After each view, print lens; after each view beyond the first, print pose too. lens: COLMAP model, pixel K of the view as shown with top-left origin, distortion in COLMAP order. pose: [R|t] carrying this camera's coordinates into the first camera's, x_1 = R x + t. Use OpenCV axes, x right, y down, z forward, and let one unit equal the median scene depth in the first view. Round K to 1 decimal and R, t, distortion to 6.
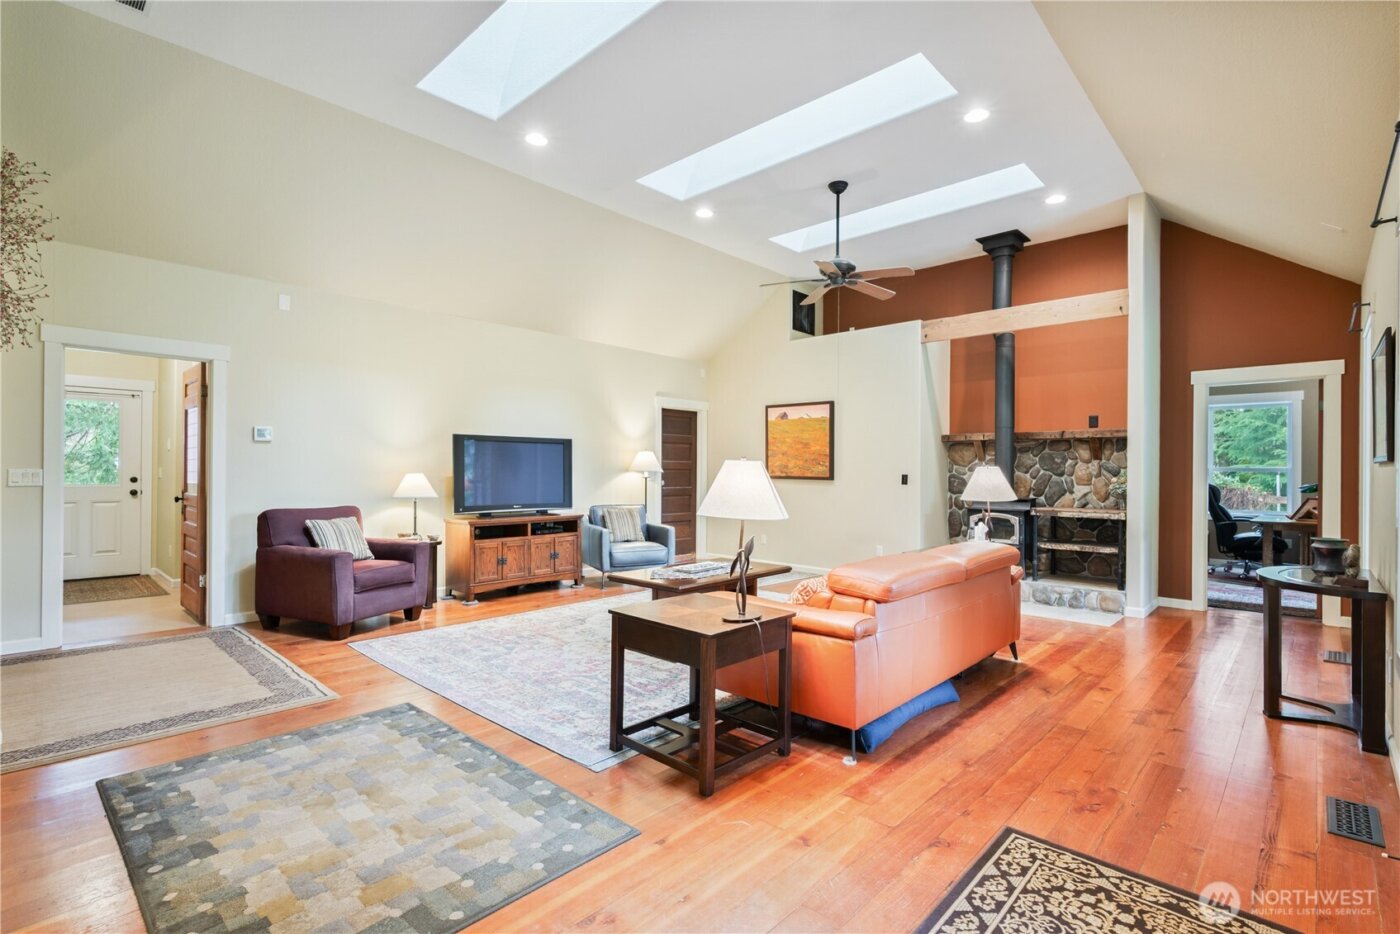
lens RADIAL K [[653.9, 0, 700.0], [0, 653.9, 467.0], [0, 0, 1]] dist [0.001395, 0.000031]
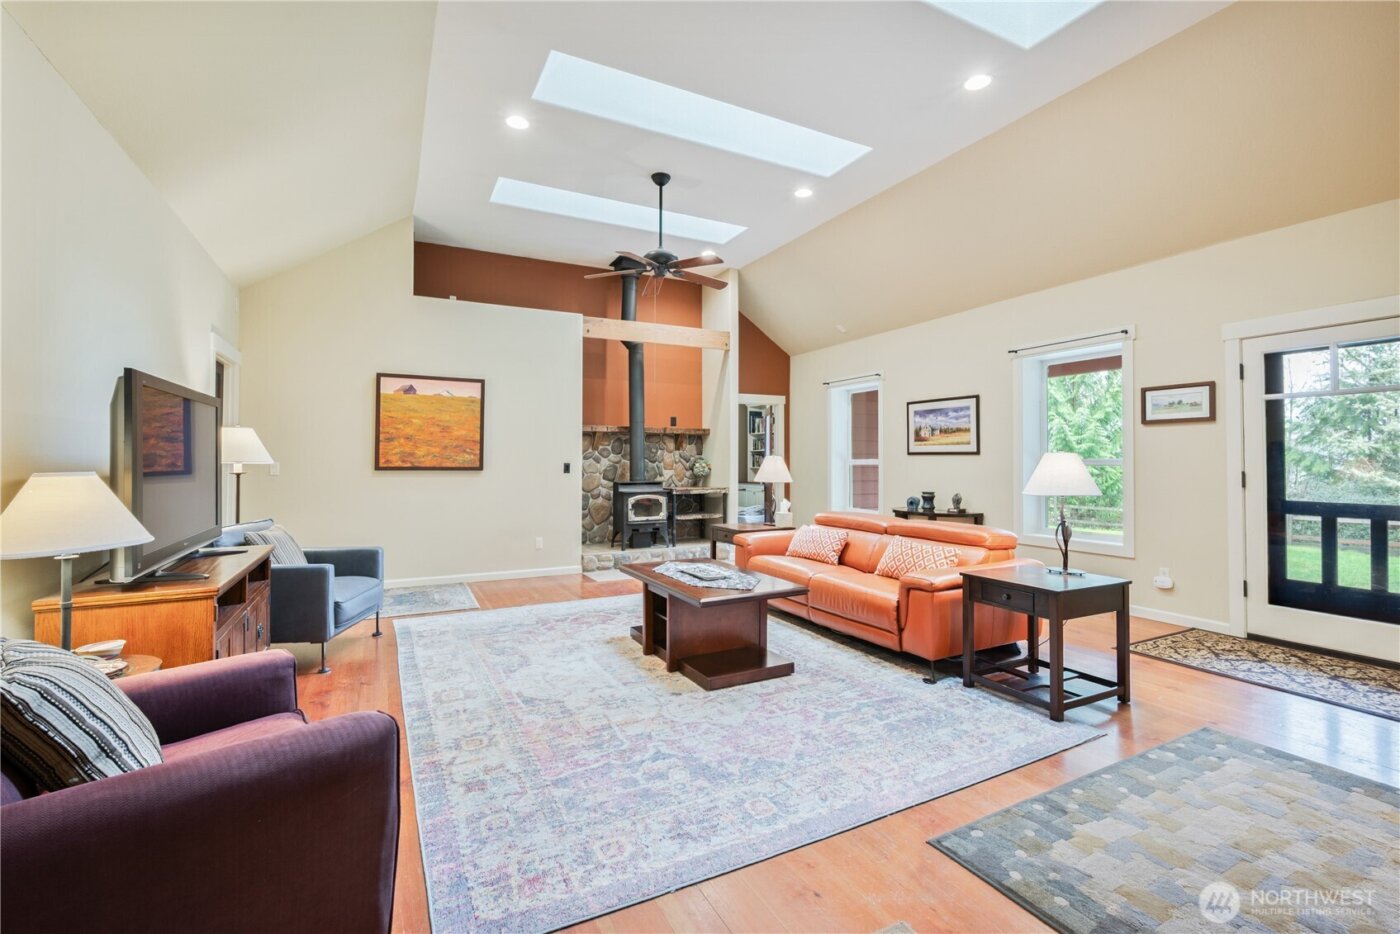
lens RADIAL K [[618.5, 0, 706.0], [0, 618.5, 443.8], [0, 0, 1]] dist [-0.000534, 0.000422]
pose [[0.331840, 0.018375, 0.943157, -0.656447], [-0.002658, 0.999825, -0.018544, -0.001122], [-0.943332, 0.003647, 0.331831, 0.615011]]
